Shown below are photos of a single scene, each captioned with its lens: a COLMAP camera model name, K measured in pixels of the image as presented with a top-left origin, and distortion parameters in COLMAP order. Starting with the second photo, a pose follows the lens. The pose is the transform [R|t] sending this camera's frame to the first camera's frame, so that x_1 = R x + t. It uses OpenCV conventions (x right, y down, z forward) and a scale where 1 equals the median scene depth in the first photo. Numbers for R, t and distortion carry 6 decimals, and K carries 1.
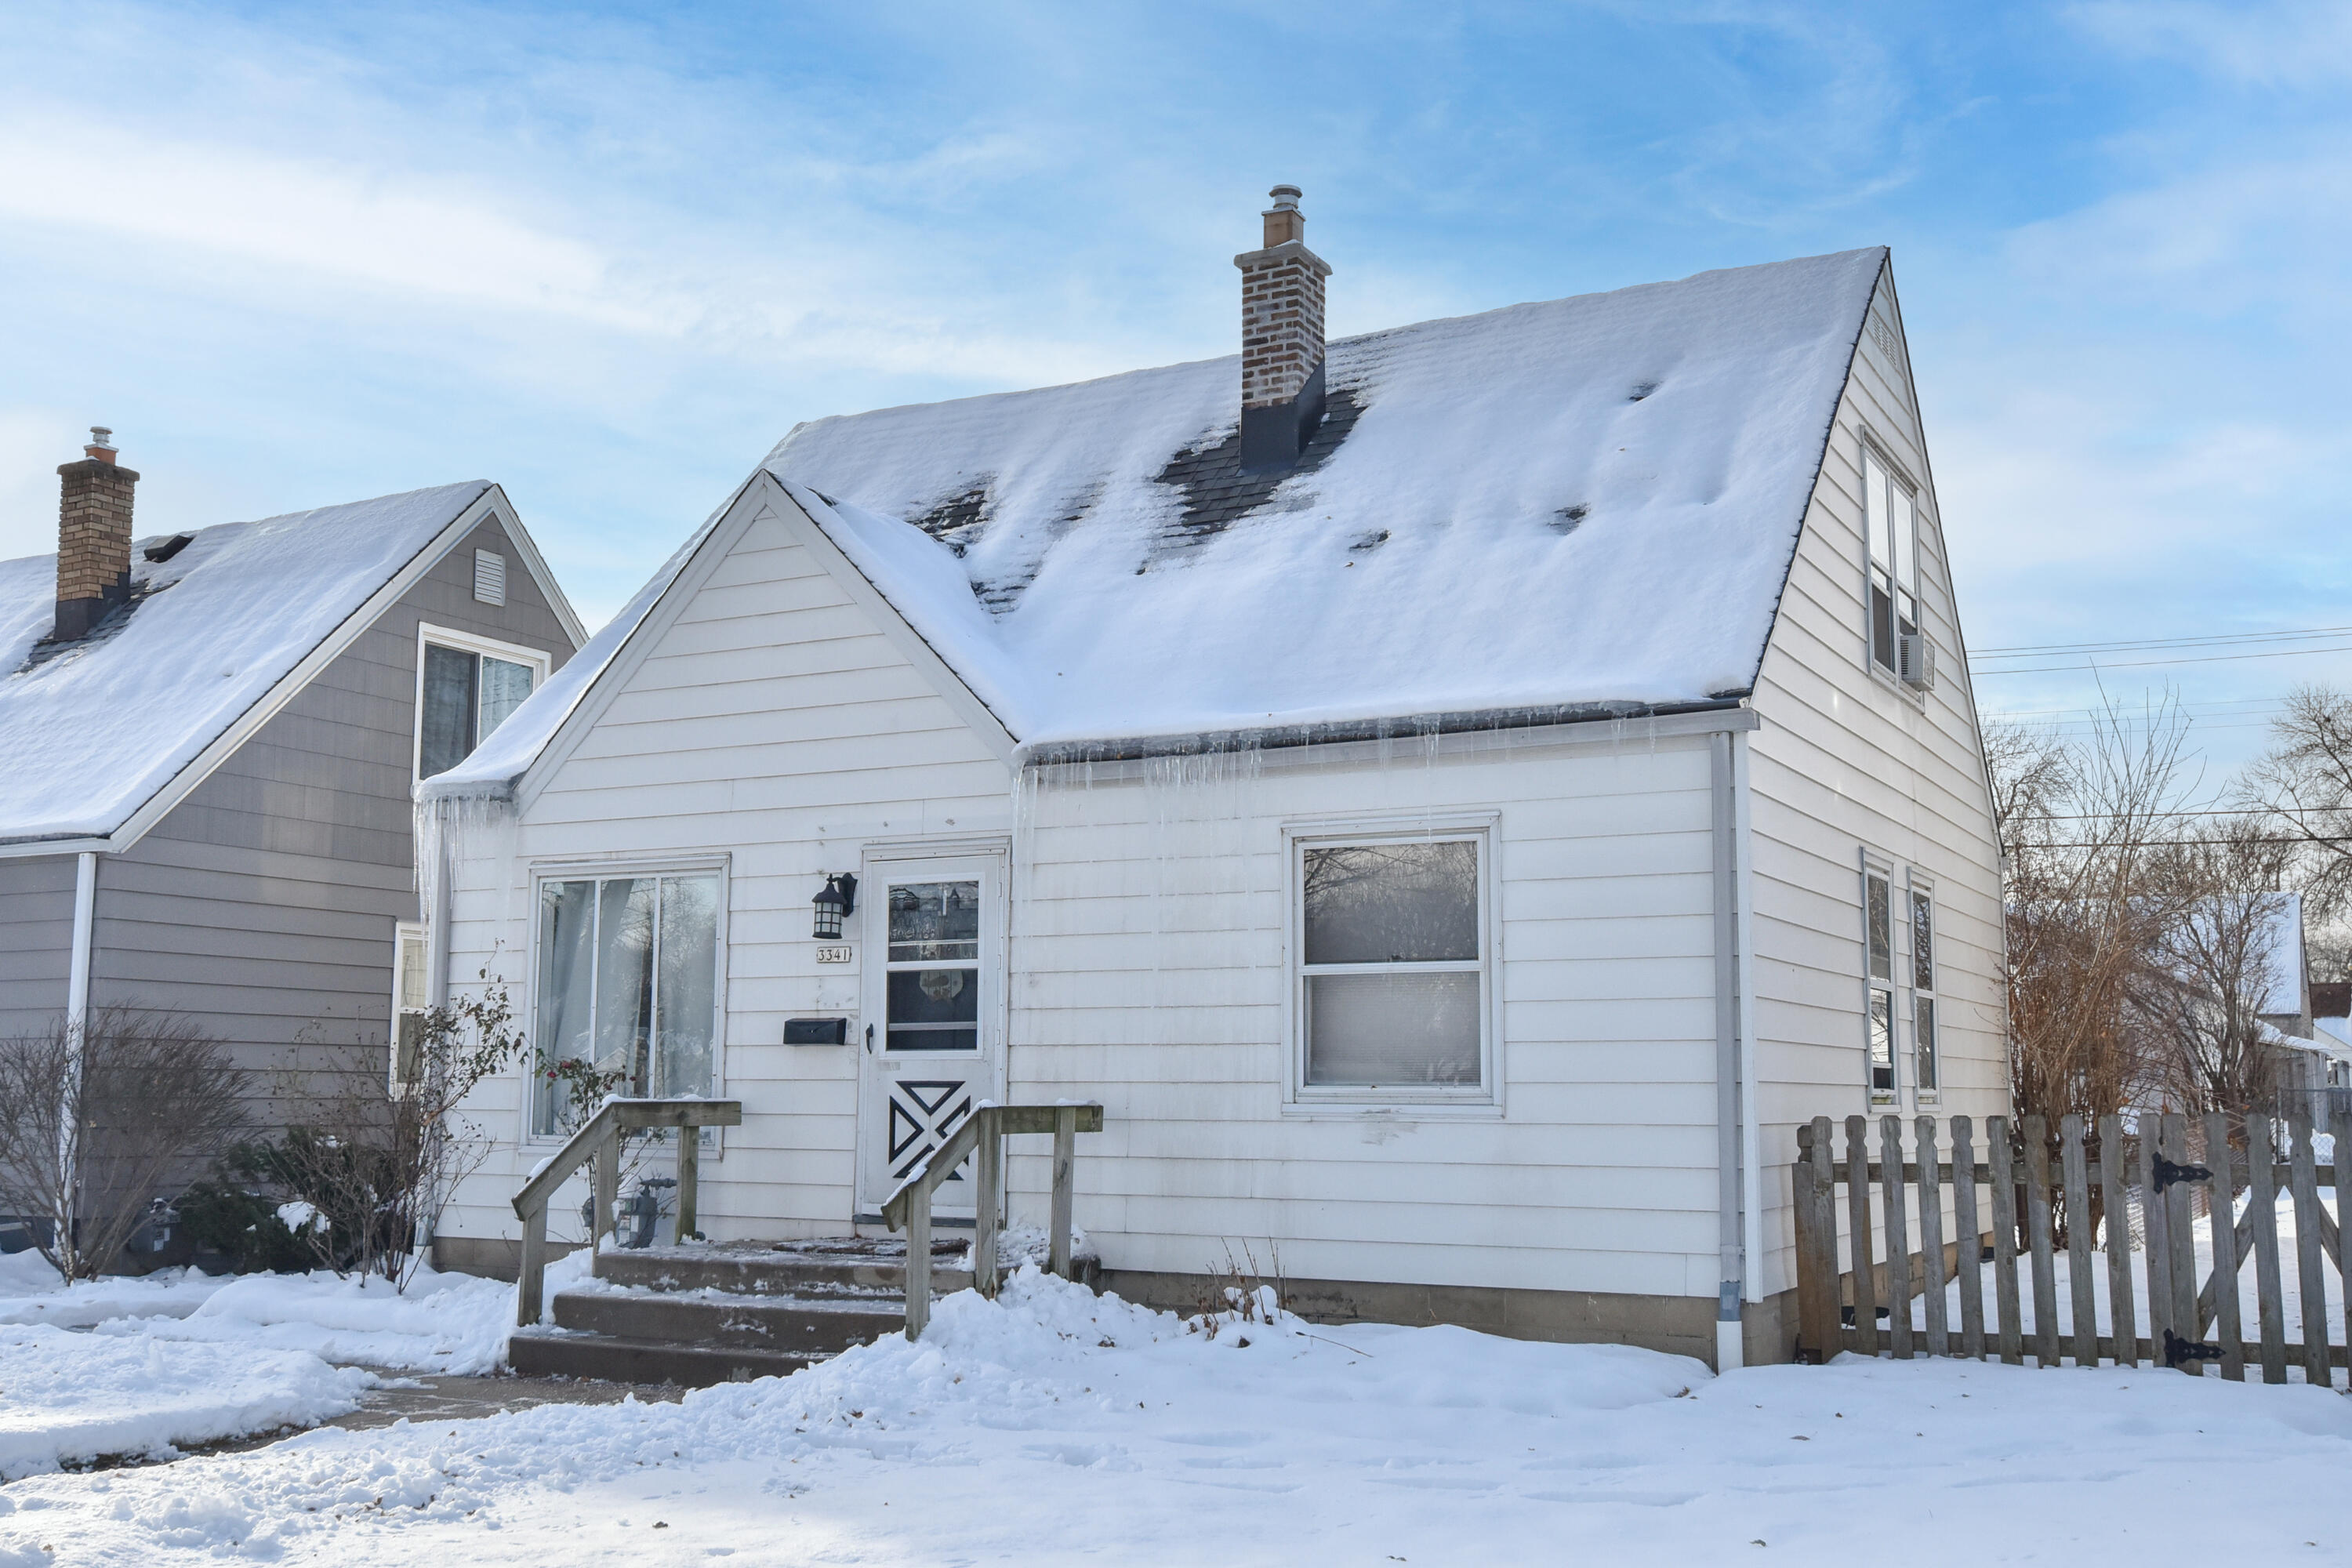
lens RADIAL K [[2341.4, 0, 1176.7], [0, 2341.4, 785.7], [0, 0, 1]] dist [-0.021548, 0.000000]
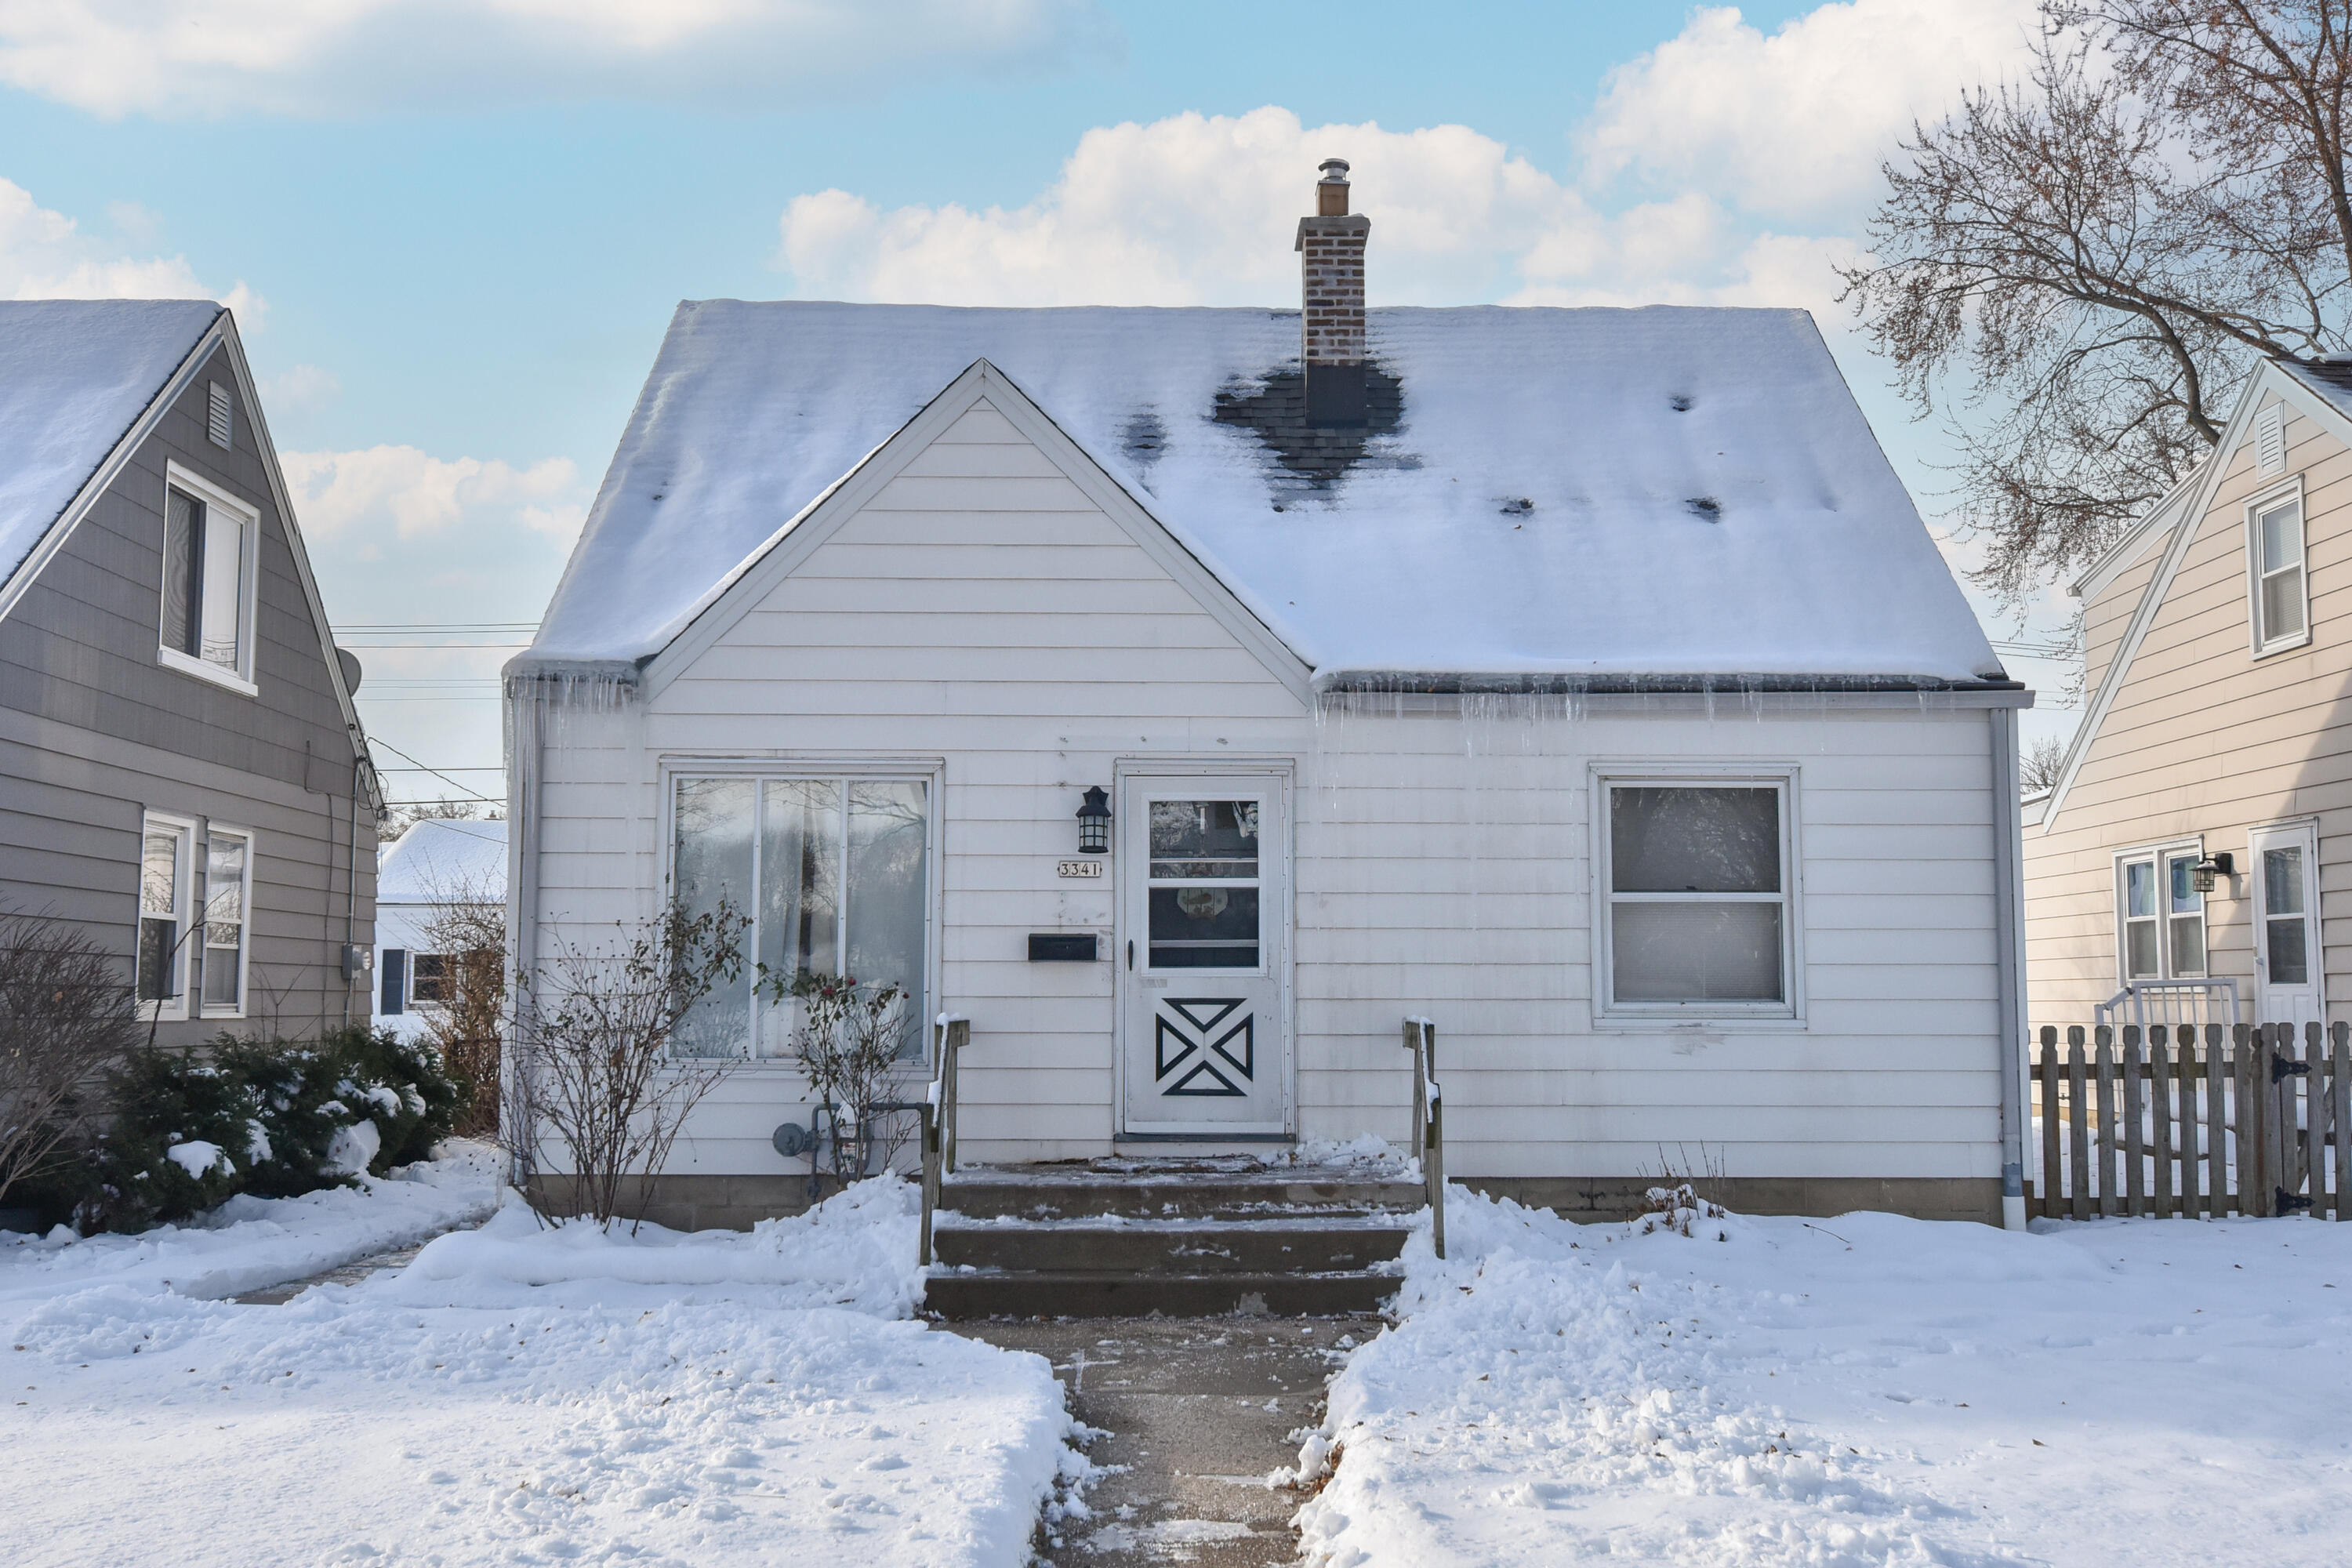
lens RADIAL K [[2118.0, 0, 1175.2], [0, 2118.0, 781.7], [0, 0, 1]] dist [-0.010099, -0.022858]
pose [[0.869906, 0.049895, 0.490688, -0.588495], [-0.062048, 0.998037, 0.008516, 0.027862], [-0.489300, -0.037855, 0.871294, 0.228627]]
